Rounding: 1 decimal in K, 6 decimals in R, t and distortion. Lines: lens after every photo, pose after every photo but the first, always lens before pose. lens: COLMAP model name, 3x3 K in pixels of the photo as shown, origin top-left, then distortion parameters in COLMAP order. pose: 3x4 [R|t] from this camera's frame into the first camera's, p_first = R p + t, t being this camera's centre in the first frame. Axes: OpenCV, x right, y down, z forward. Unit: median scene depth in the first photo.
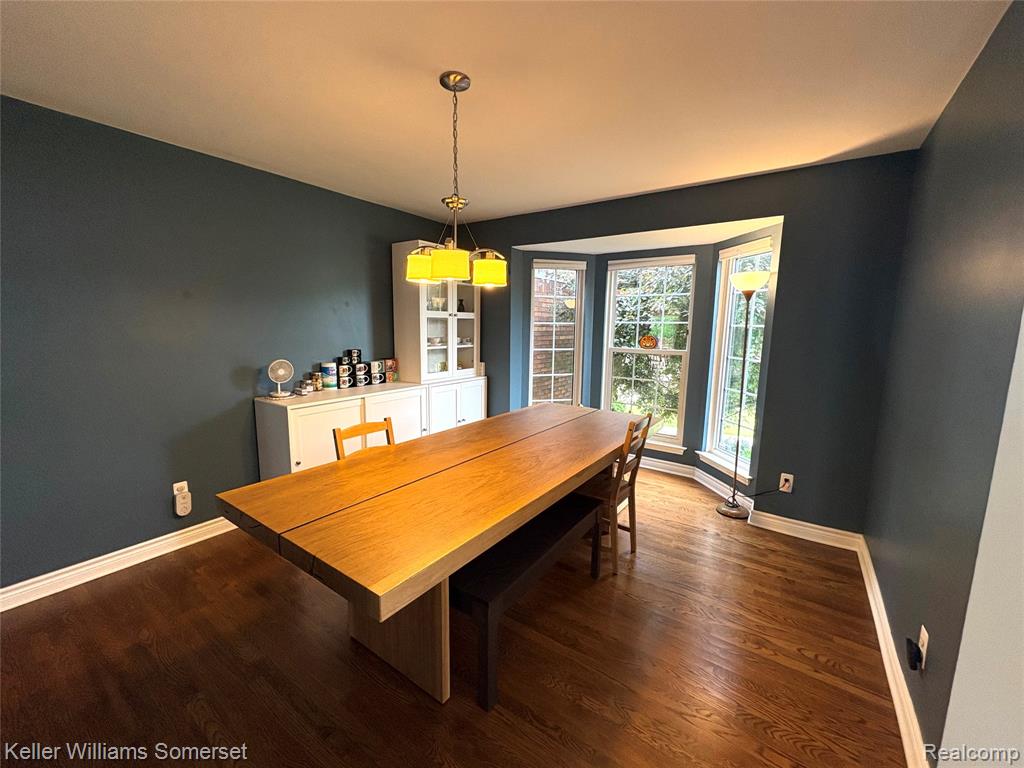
lens RADIAL K [[412.7, 0, 510.7], [0, 412.7, 385.7], [0, 0, 1]] dist [0.002880, -0.000849]
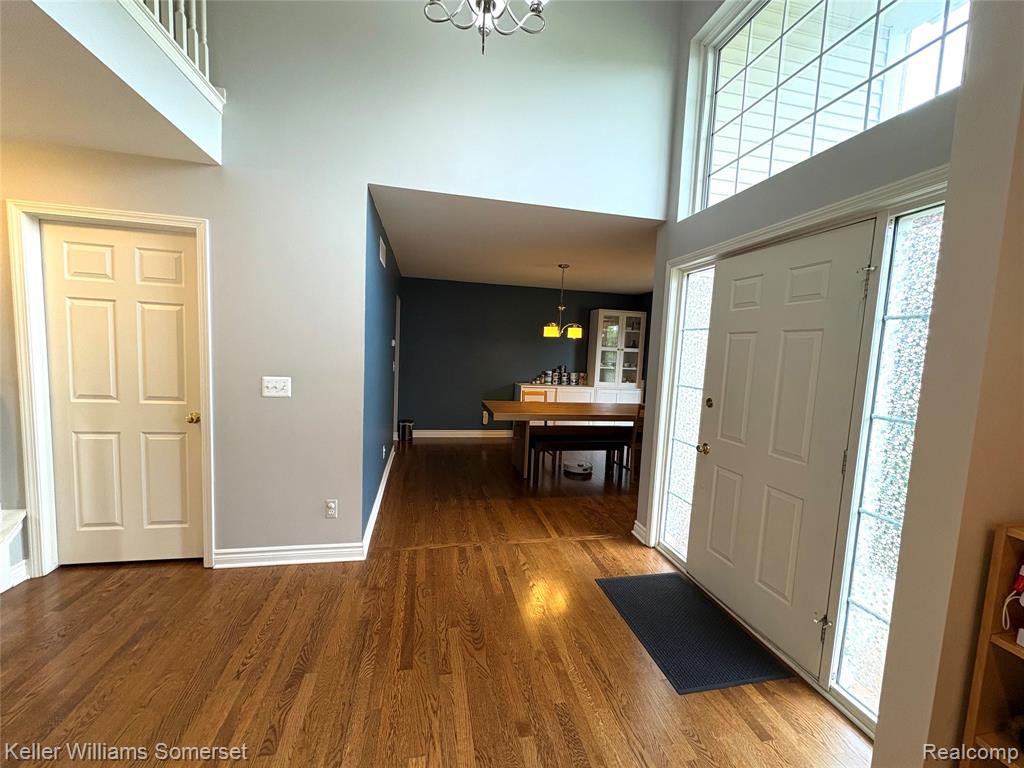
lens RADIAL K [[412.7, 0, 513.2], [0, 412.7, 389.4], [0, 0, 1]] dist [0.002880, -0.000849]
pose [[0.731612, 0.089668, -0.675798, 0.725266], [-0.137530, 0.990343, -0.017485, 0.084090], [0.667704, 0.105734, 0.736879, -0.546915]]
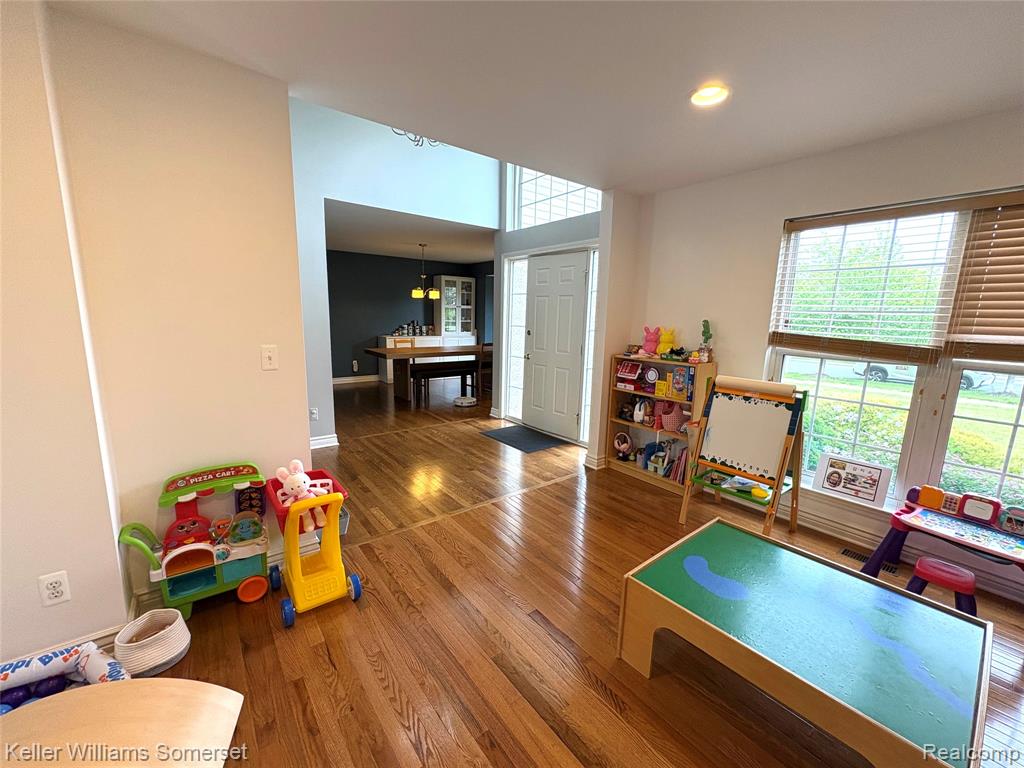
lens RADIAL K [[412.7, 0, 512.9], [0, 412.7, 388.3], [0, 0, 1]] dist [0.002880, -0.000849]
pose [[0.956018, 0.064808, -0.286057, 0.846104], [-0.057714, 0.997782, 0.033169, 0.187738], [0.287572, -0.015200, 0.957638, -1.117156]]
